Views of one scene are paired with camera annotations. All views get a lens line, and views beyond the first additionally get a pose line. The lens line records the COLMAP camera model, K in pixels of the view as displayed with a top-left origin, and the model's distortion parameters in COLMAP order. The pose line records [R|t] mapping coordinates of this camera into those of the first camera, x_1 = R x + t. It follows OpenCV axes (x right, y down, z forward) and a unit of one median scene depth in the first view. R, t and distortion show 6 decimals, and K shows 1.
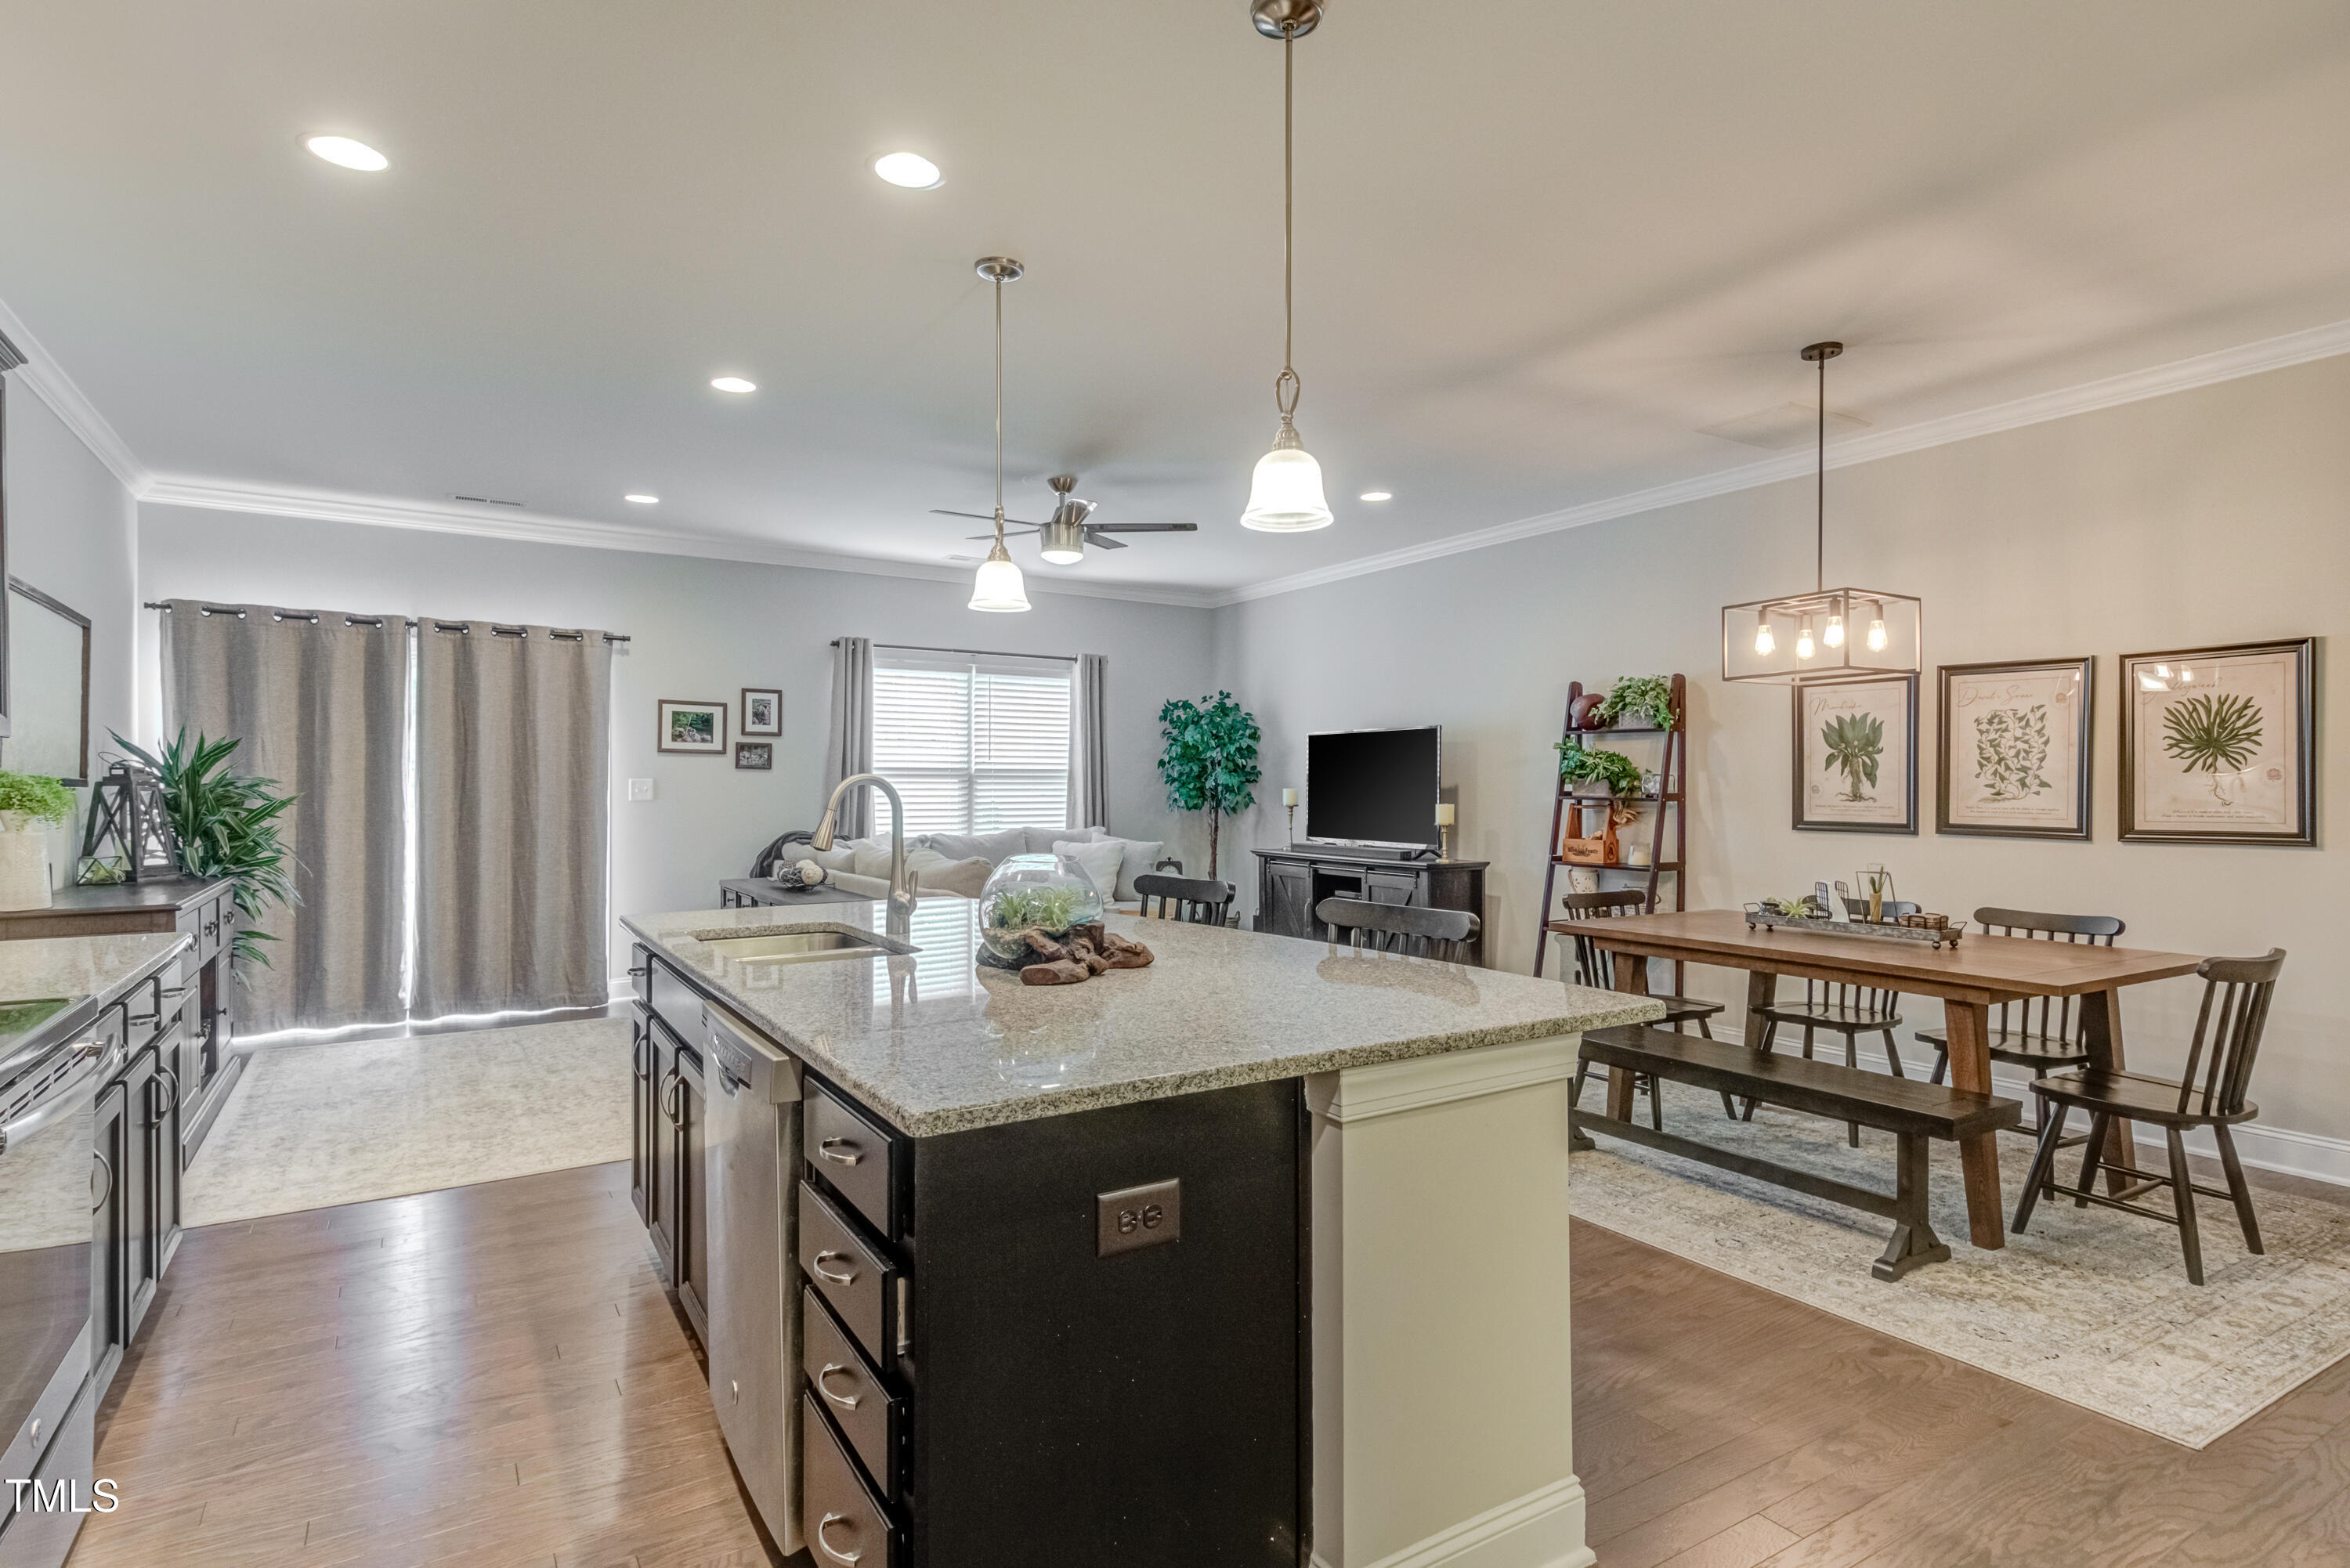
lens RADIAL K [[1202.5, 0, 1180.9], [0, 1202.5, 790.1], [0, 0, 1]] dist [0.047085, 0.000198]
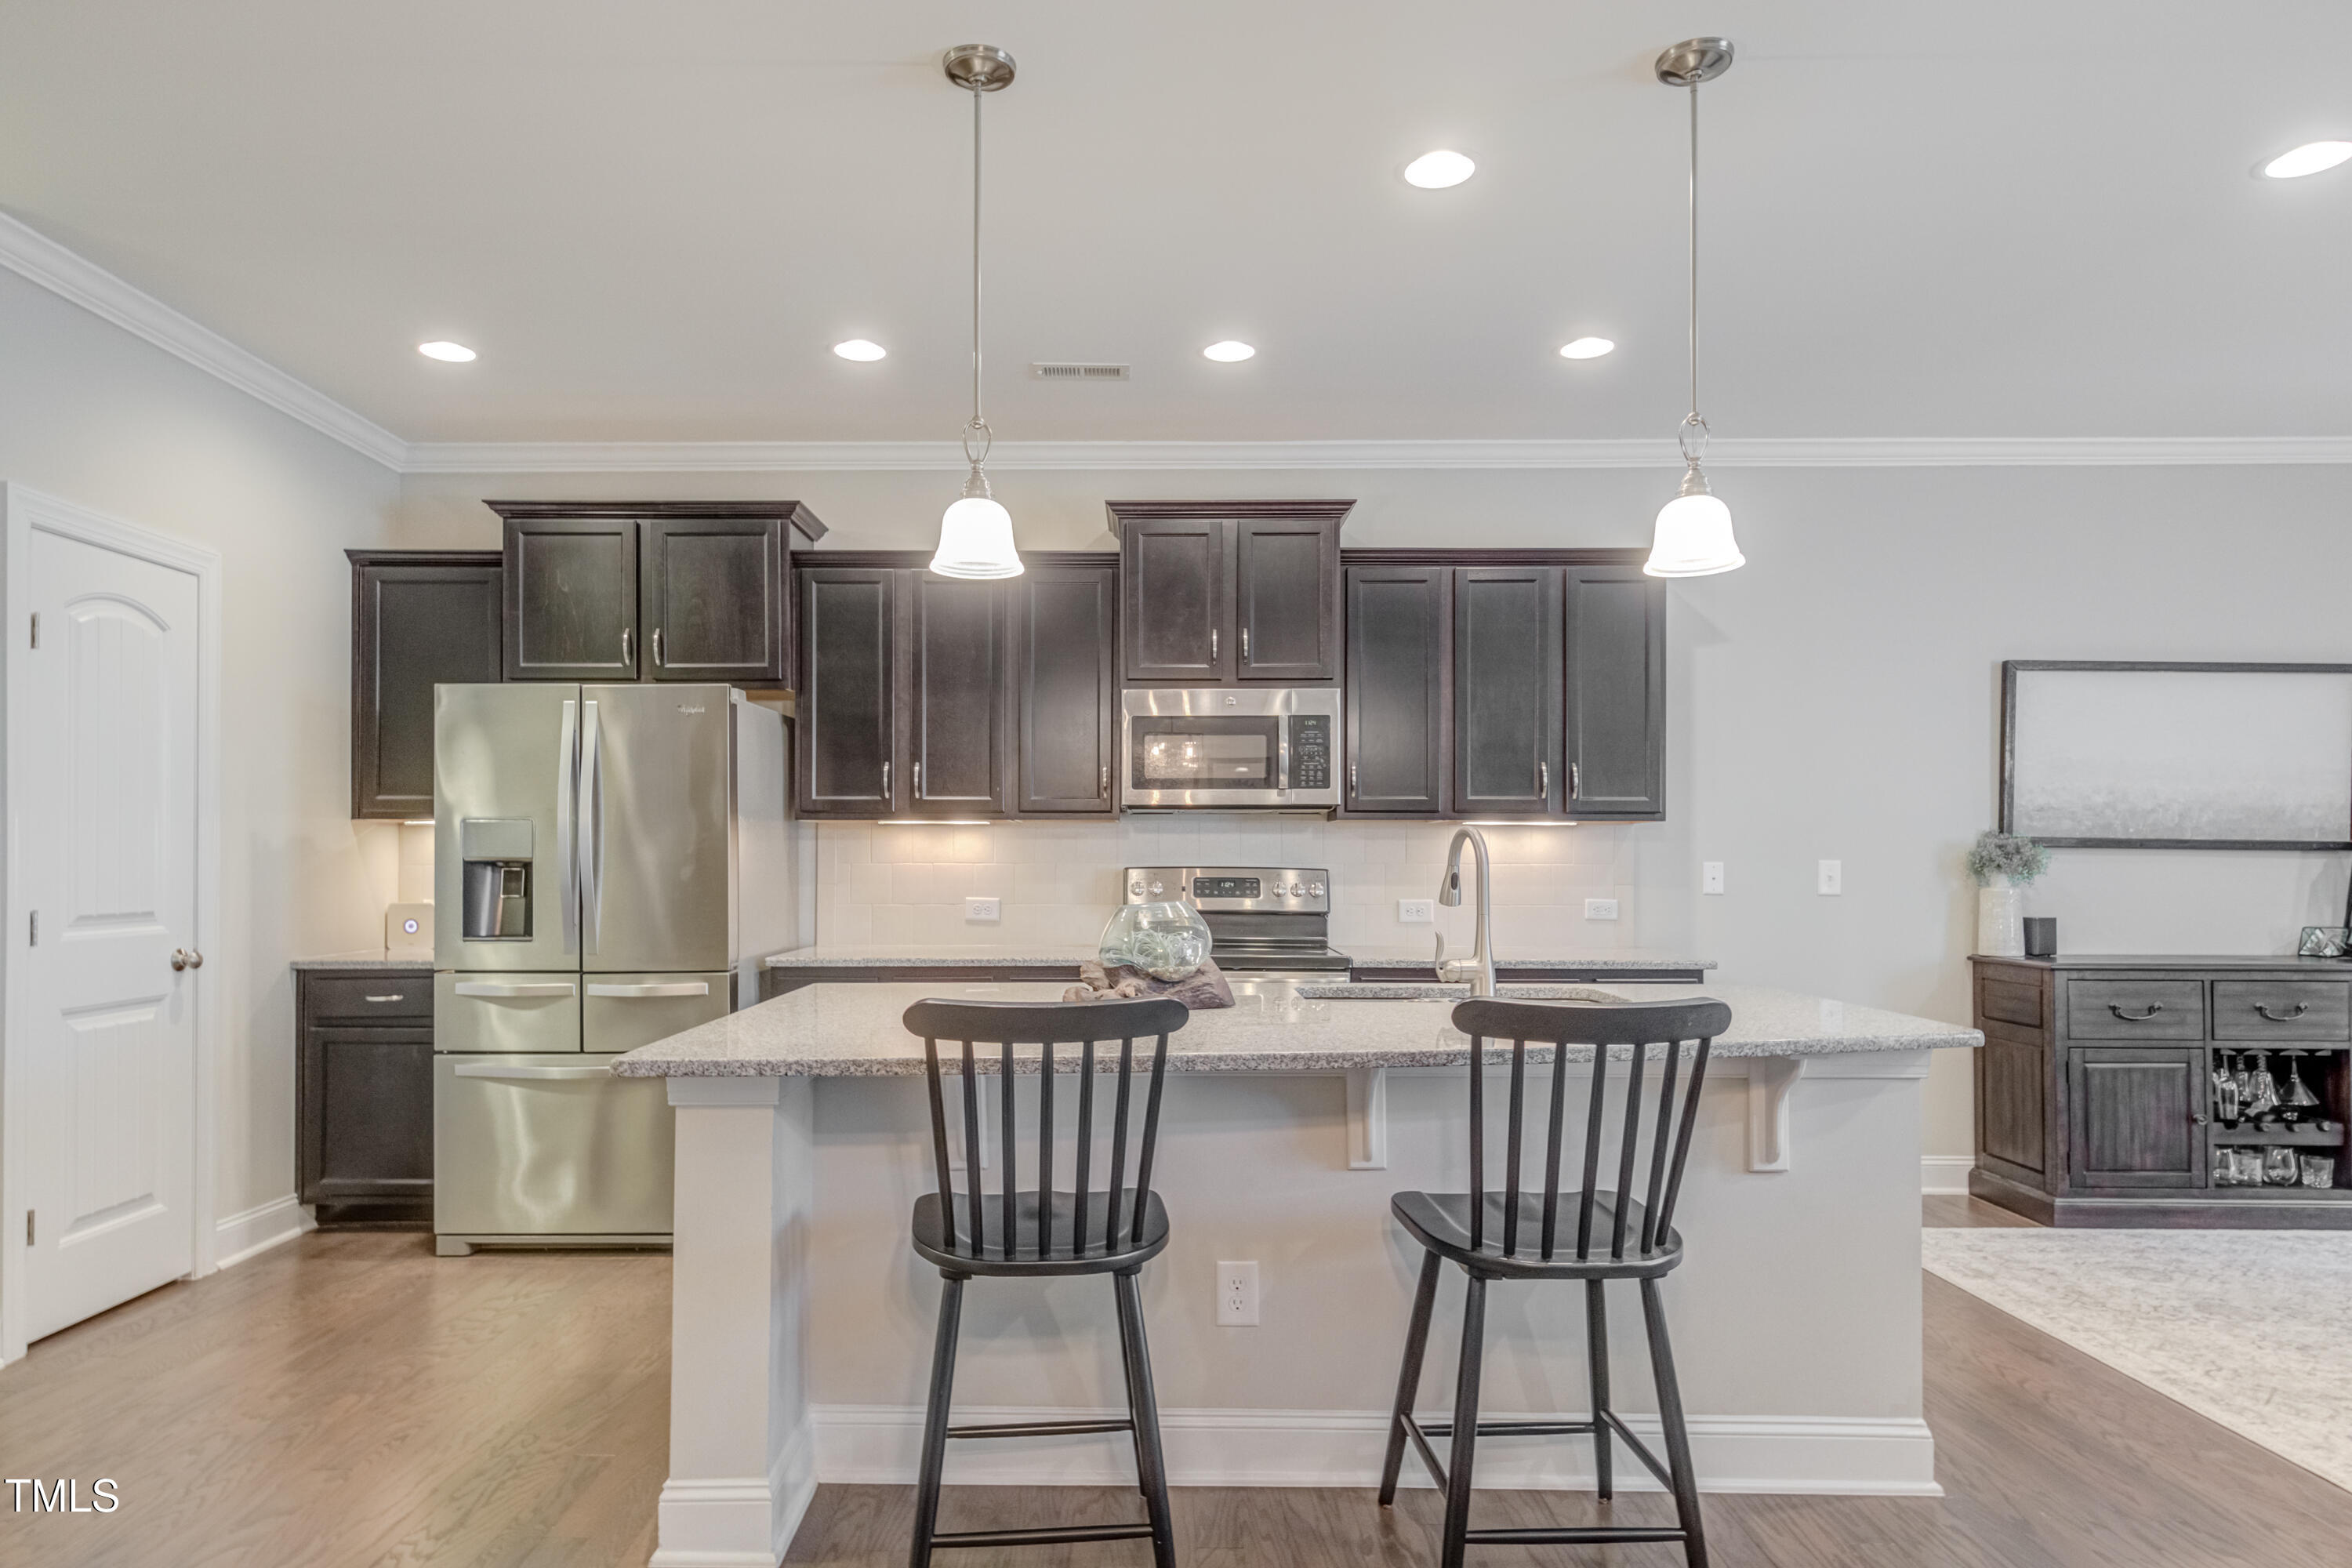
lens RADIAL K [[1355.1, 0, 1165.8], [0, 1355.1, 843.7], [0, 0, 1]] dist [0.010846, 0.000015]
pose [[-0.542578, -0.009036, -0.839957, 0.295979], [-0.006374, 0.999958, -0.006640, 0.003502], [0.839981, 0.001751, -0.542612, 0.563150]]
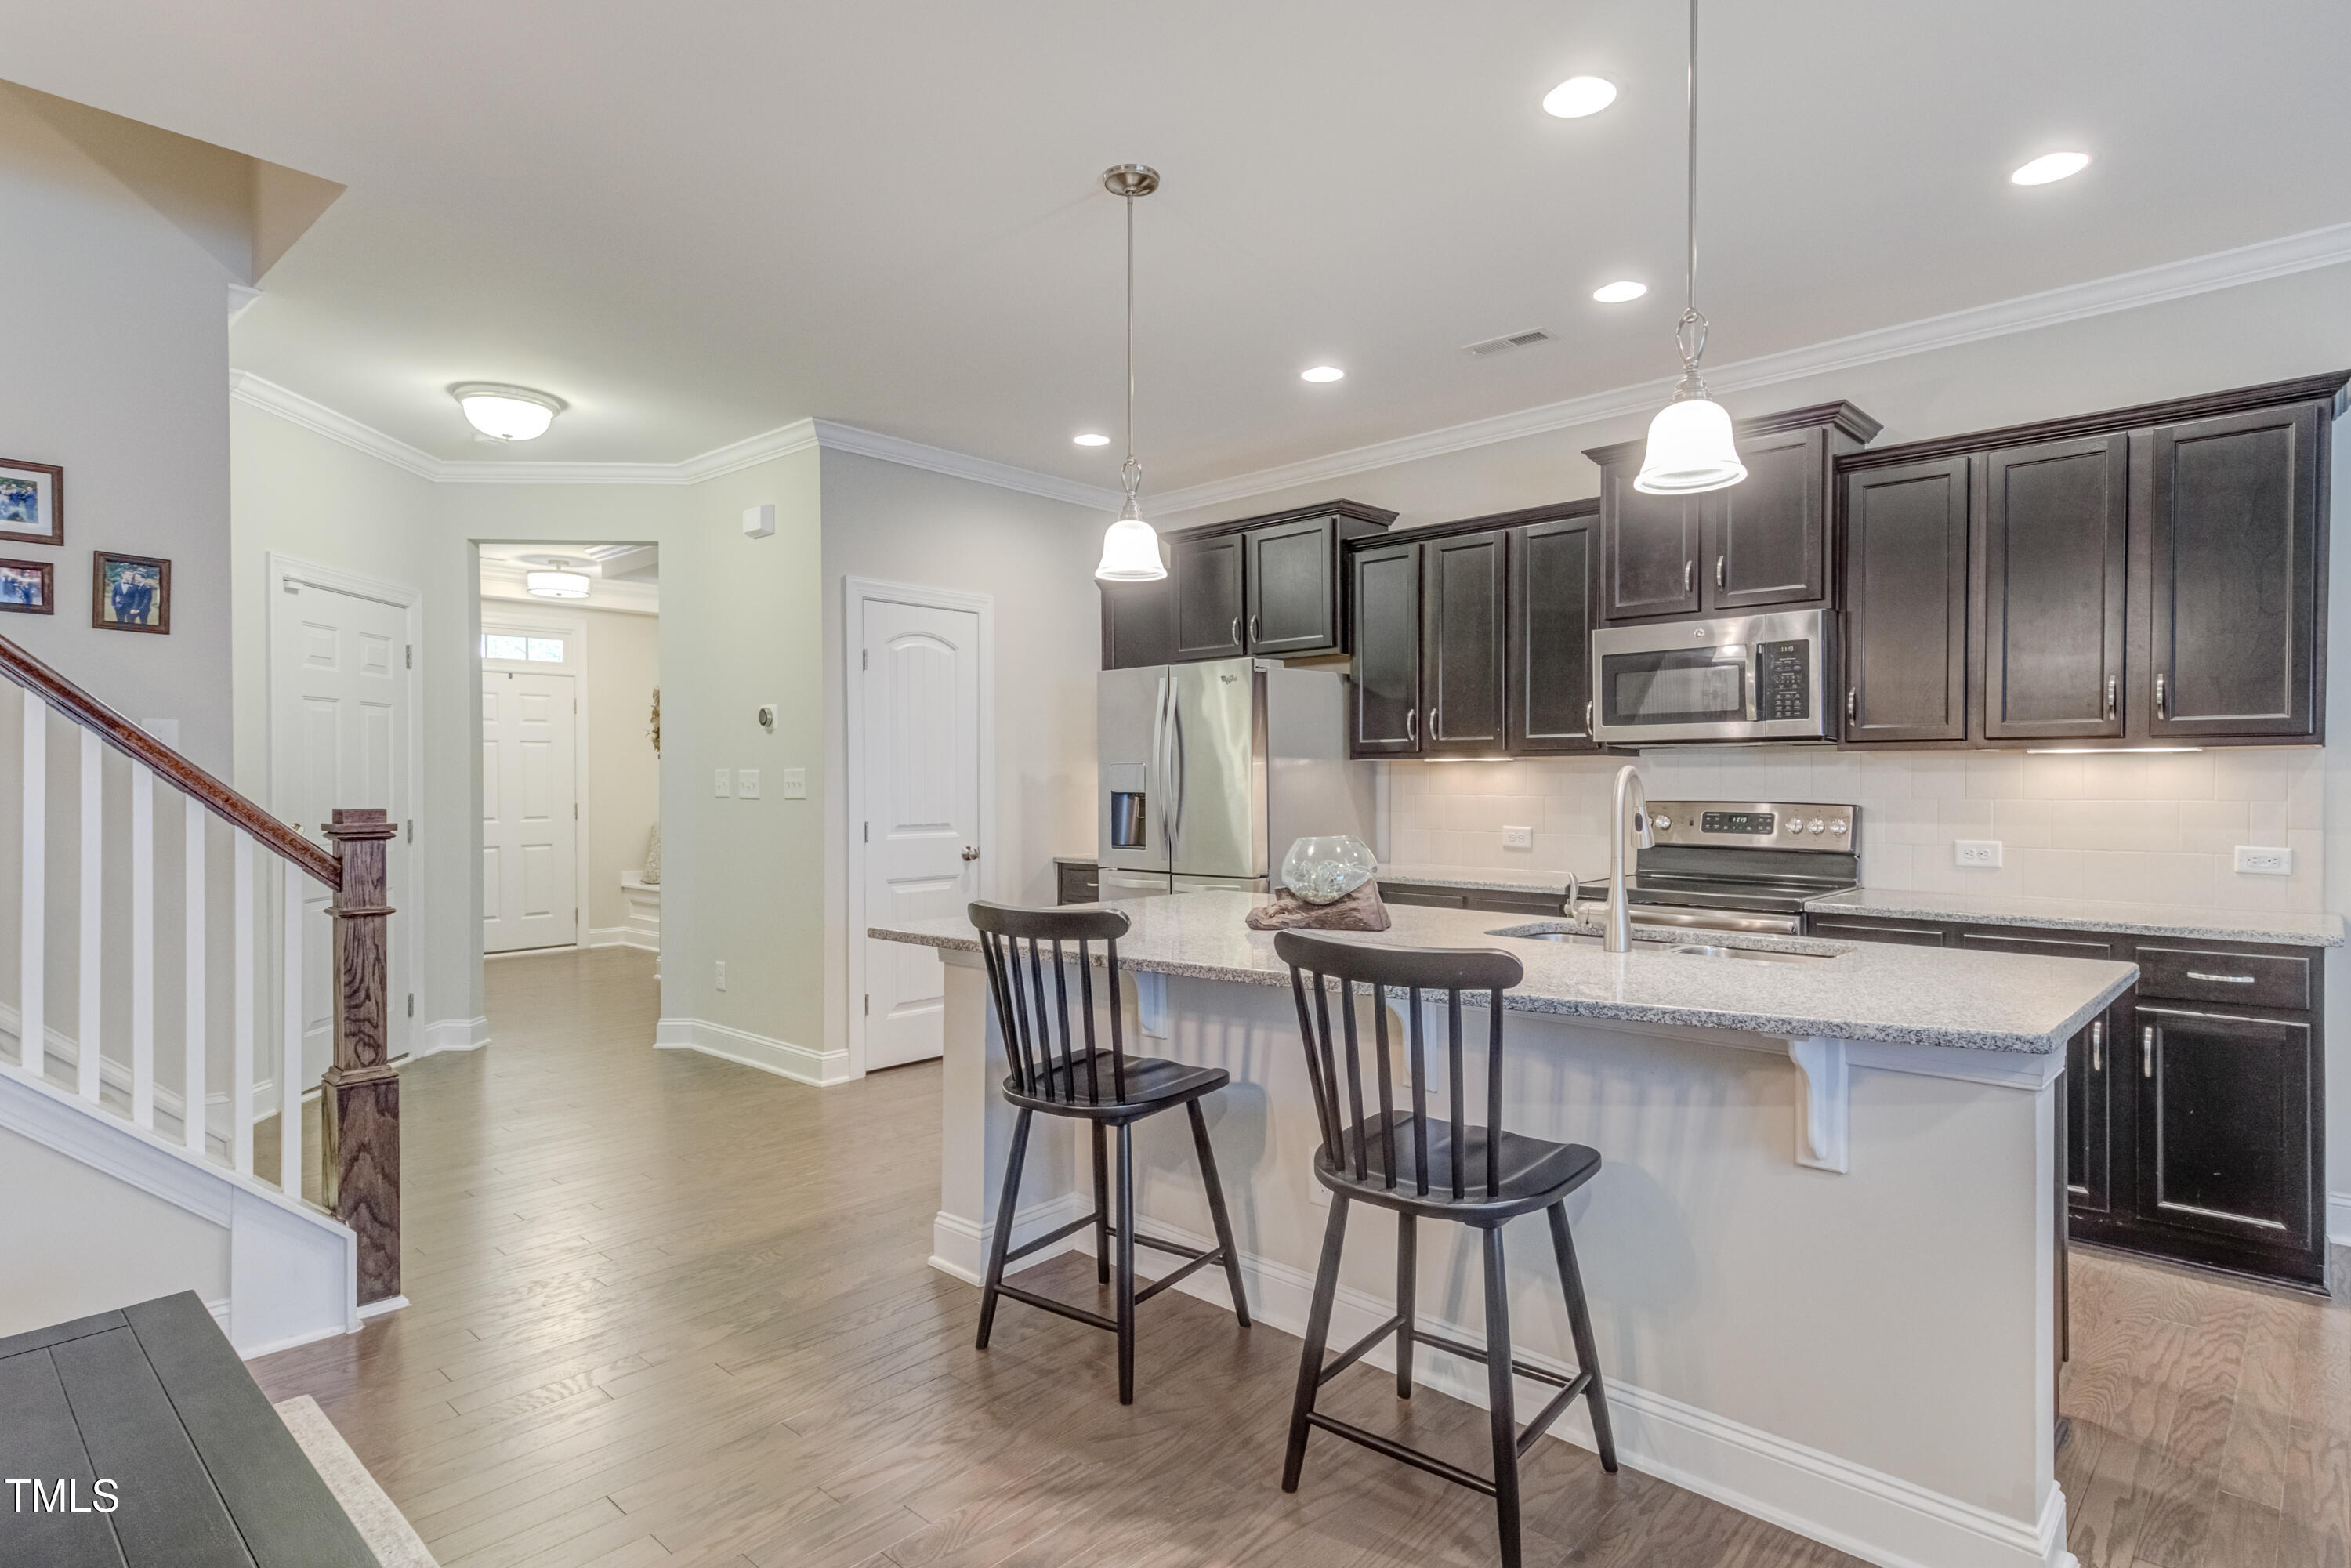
lens RADIAL K [[1210.3, 0, 1182.9], [0, 1210.3, 798.7], [0, 0, 1]] dist [0.011796, -0.000551]
pose [[-0.962375, 0.003507, -0.271702, 0.128918], [-0.002052, 0.999794, 0.020171, -0.002207], [0.271717, 0.019969, -0.962170, 0.719903]]
